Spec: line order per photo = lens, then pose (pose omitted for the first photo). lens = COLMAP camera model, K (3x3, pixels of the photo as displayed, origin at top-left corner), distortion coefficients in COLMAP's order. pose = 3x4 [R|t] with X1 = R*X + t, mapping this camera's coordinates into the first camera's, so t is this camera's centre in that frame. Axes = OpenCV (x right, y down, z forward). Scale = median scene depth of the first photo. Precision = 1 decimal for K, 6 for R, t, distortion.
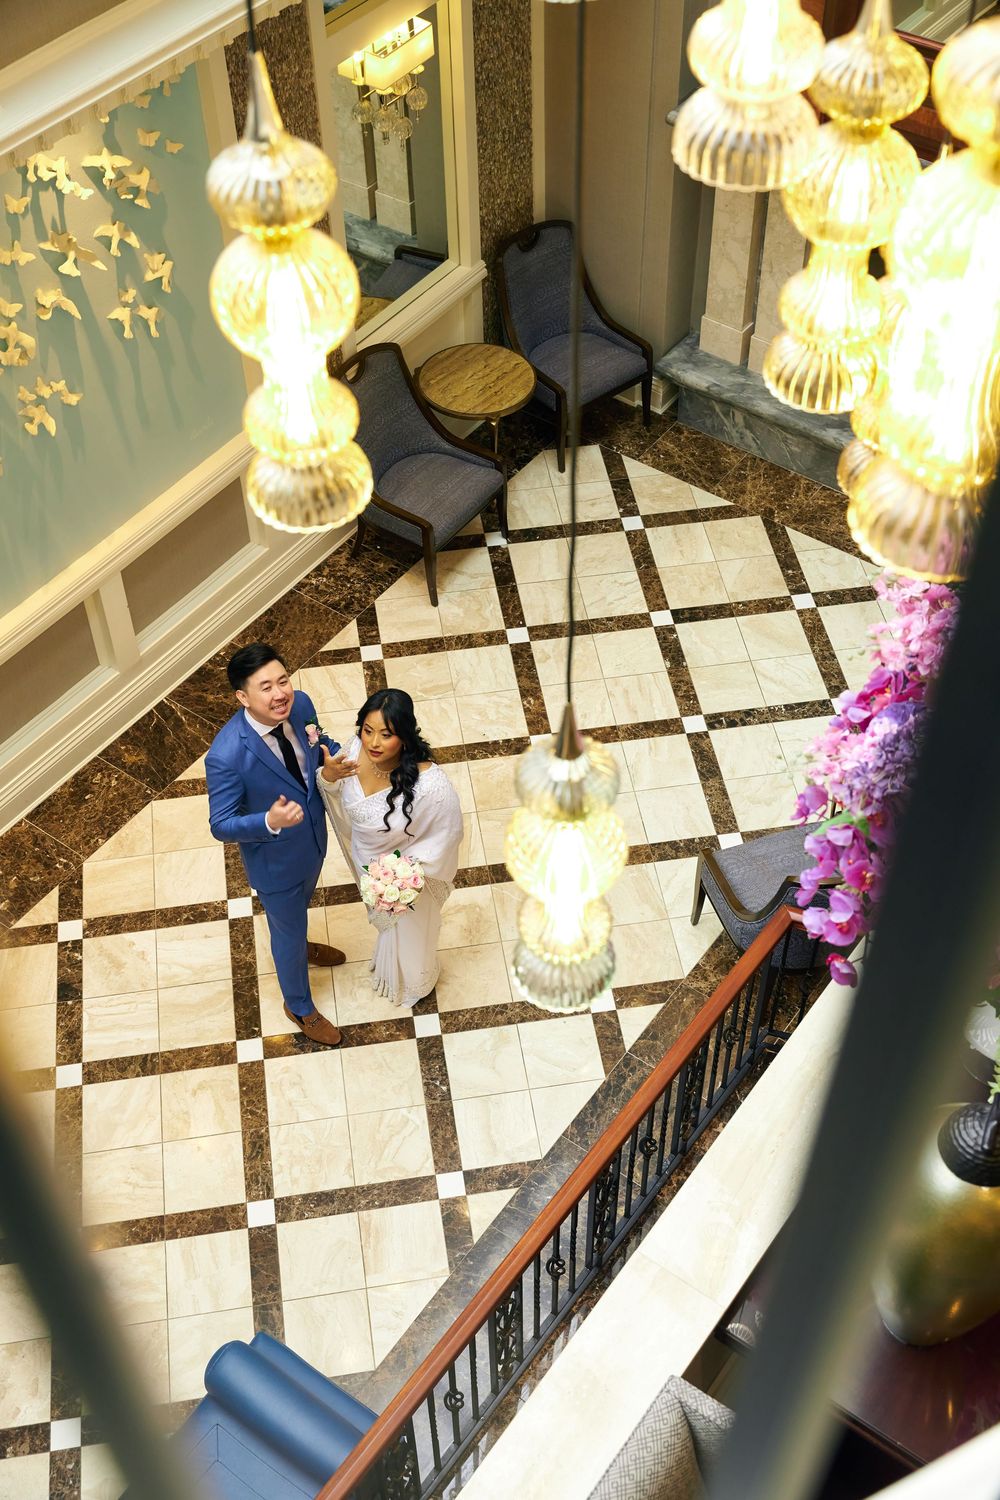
lens RADIAL K [[1775.8, 0, 497.2], [0, 1775.8, 748.5], [0, 0, 1]] dist [0.015337, 0.000000]
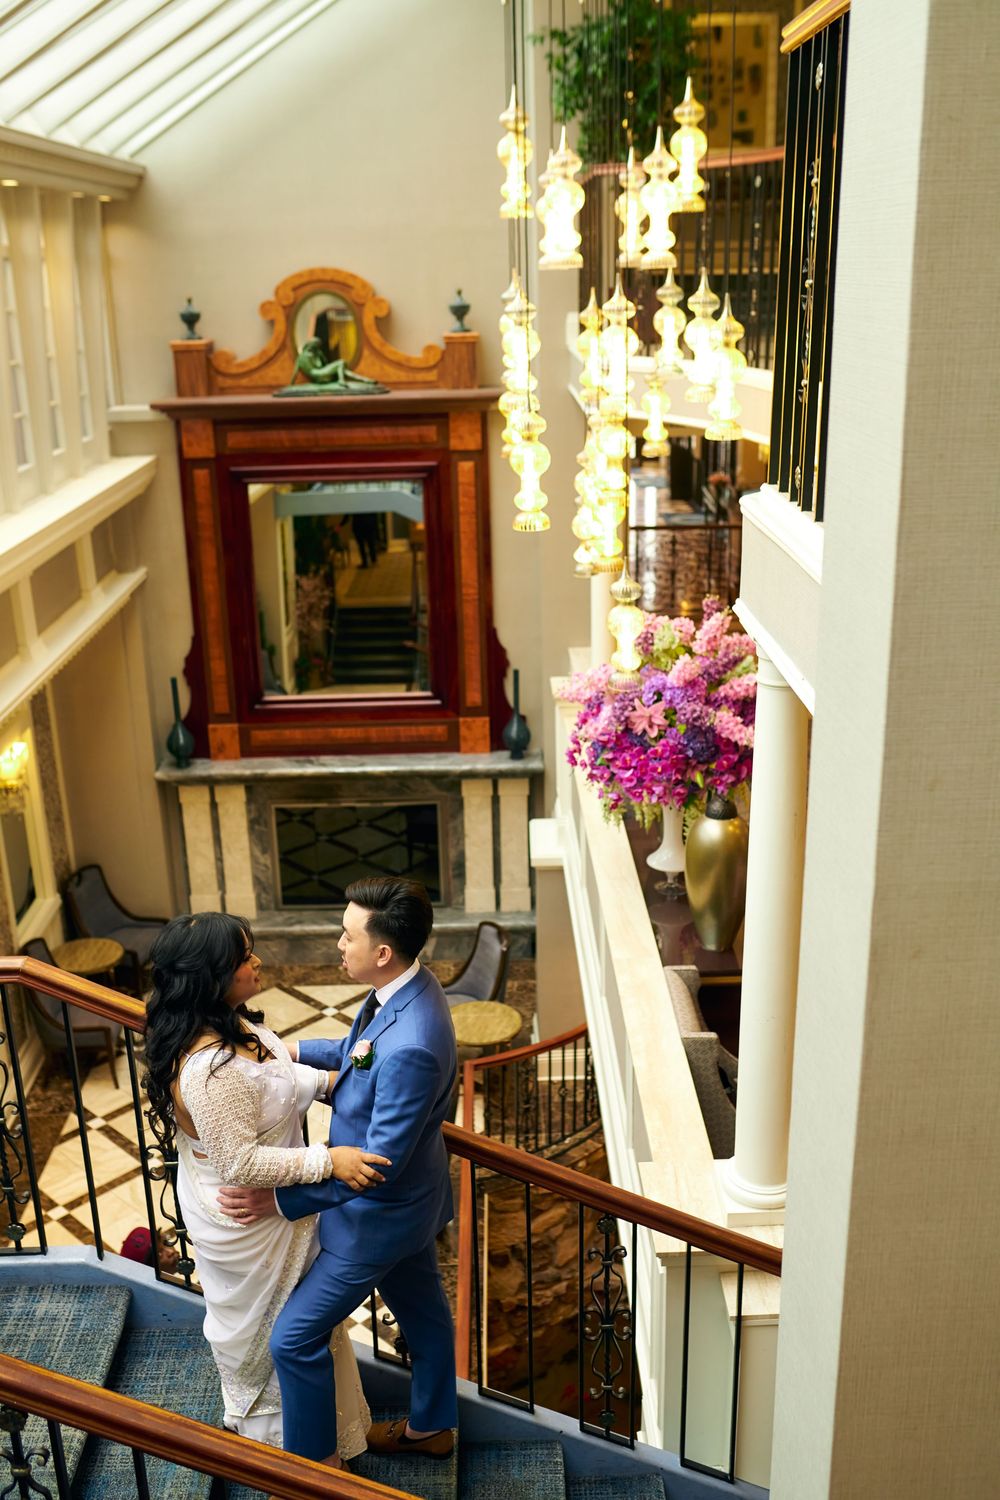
lens RADIAL K [[1433.1, 0, 501.9], [0, 1433.1, 738.1], [0, 0, 1]] dist [-0.047911, 0.000000]
pose [[0.798344, -0.196844, 0.569122, -0.455886], [0.455530, 0.815532, -0.356930, 0.288597], [-0.393878, 0.544205, 0.740743, -0.200211]]
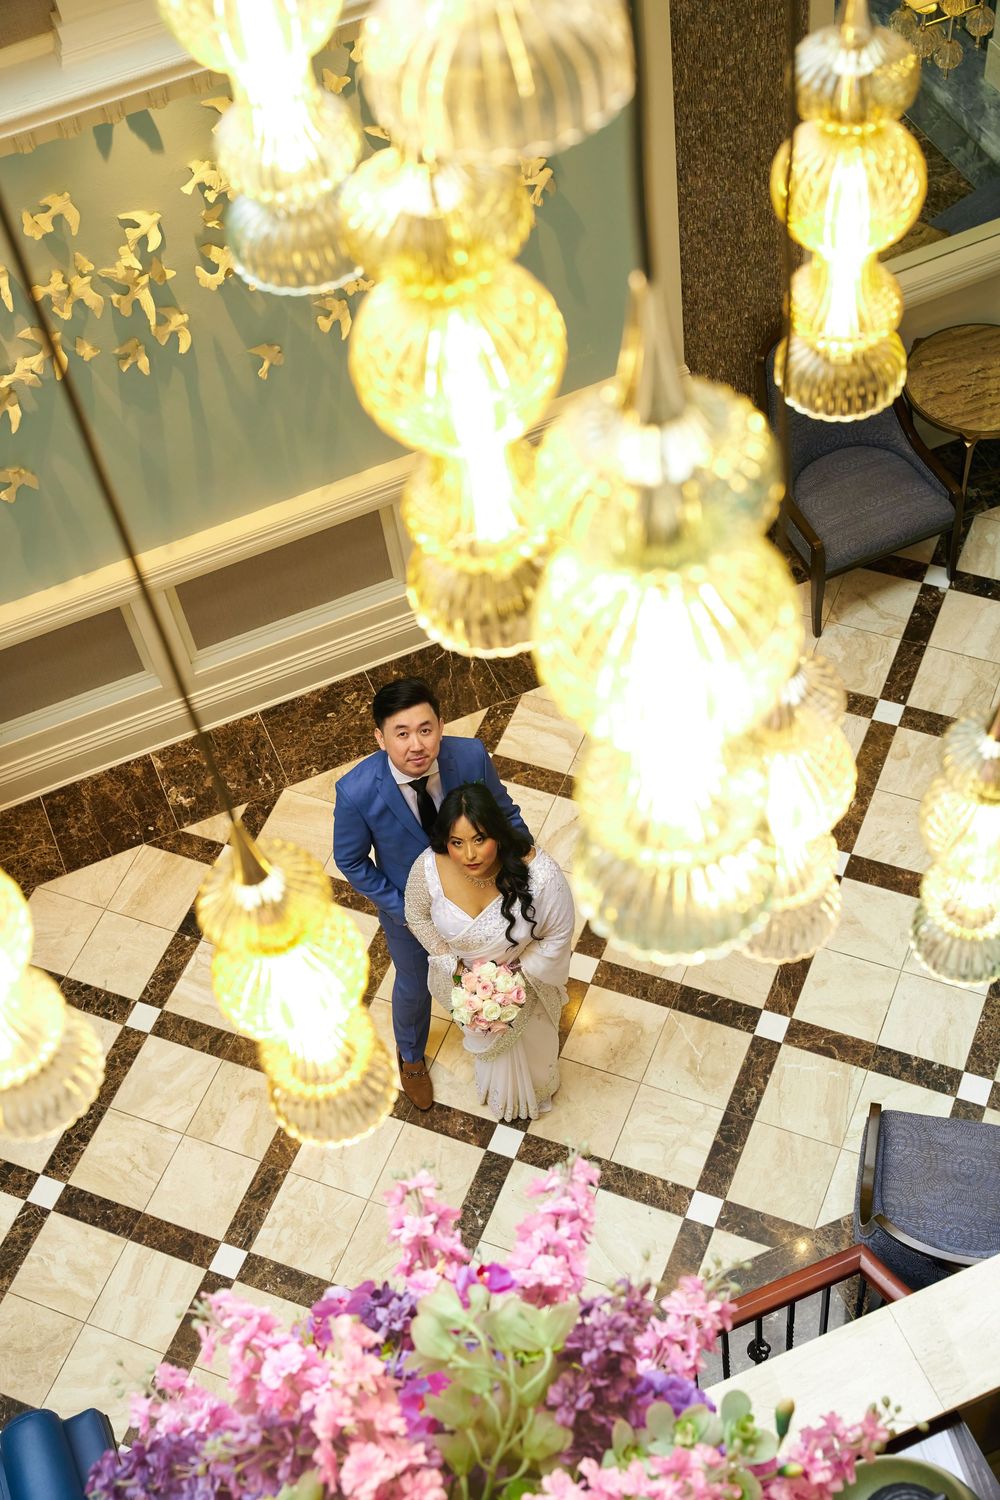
lens RADIAL K [[1983.4, 0, 498.7], [0, 1983.4, 759.8], [0, 0, 1]] dist [-0.000444, 0.000000]
pose [[0.853381, 0.384084, -0.352449, 0.205054], [-0.326942, 0.920958, 0.212001, -0.195747], [0.406017, -0.065687, 0.911502, 0.135846]]
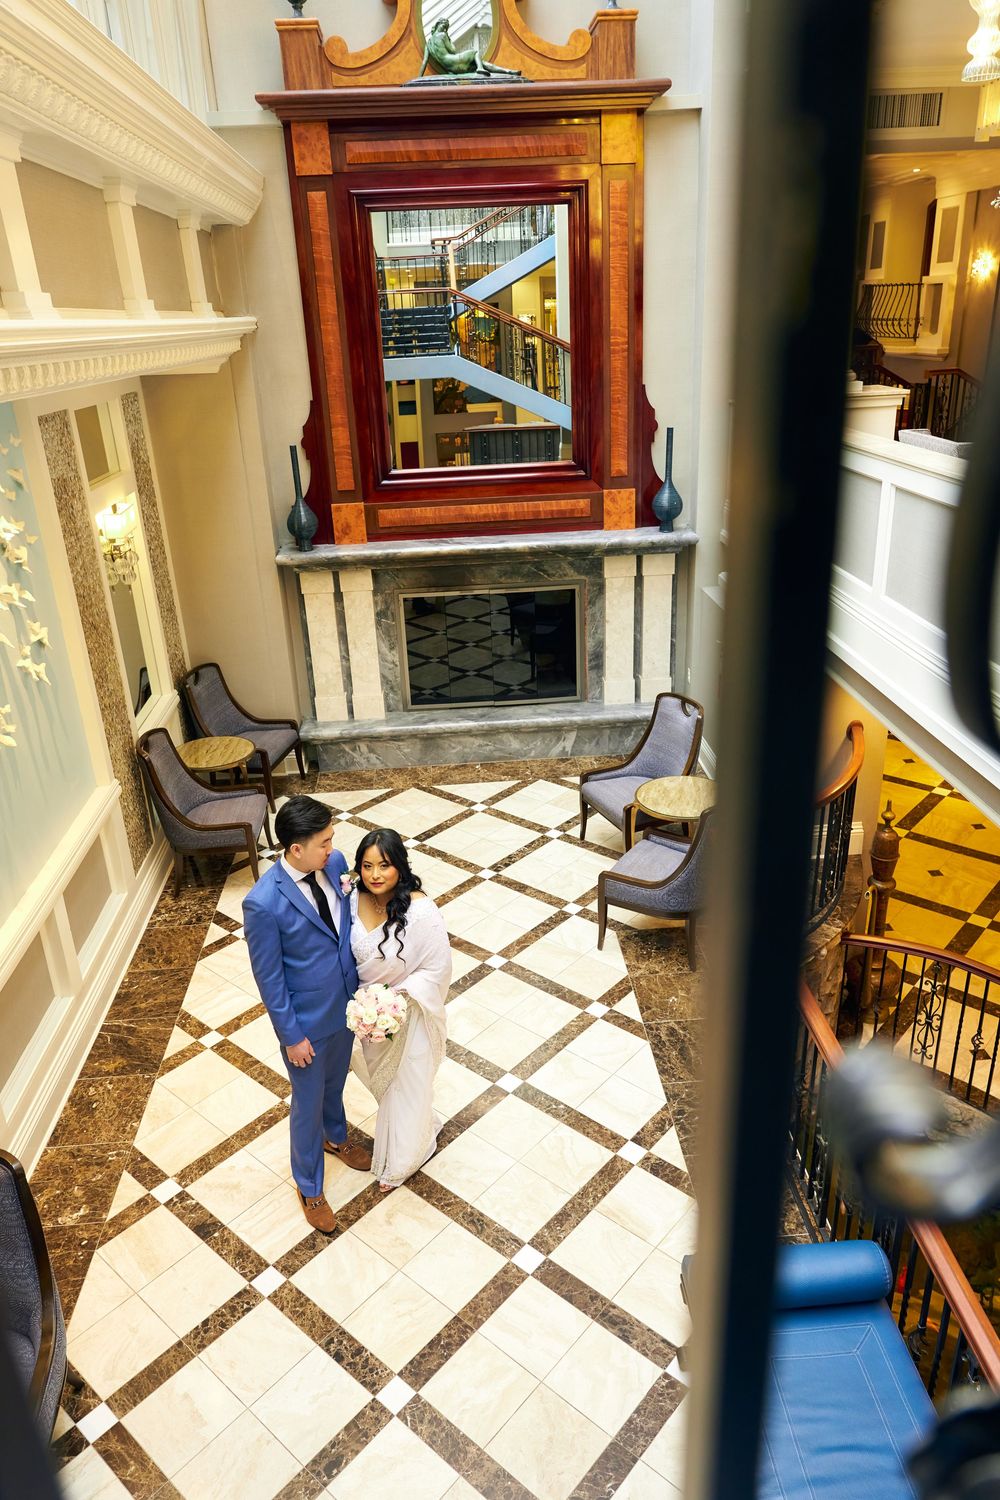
lens RADIAL K [[1037.1, 0, 503.3], [0, 1037.1, 746.2], [0, 0, 1]] dist [0.007722, 0.002748]
pose [[0.765261, -0.263517, 0.587311, -0.363573], [0.497867, 0.820636, -0.280510, 0.151800], [-0.408050, 0.507066, 0.759197, 0.329850]]
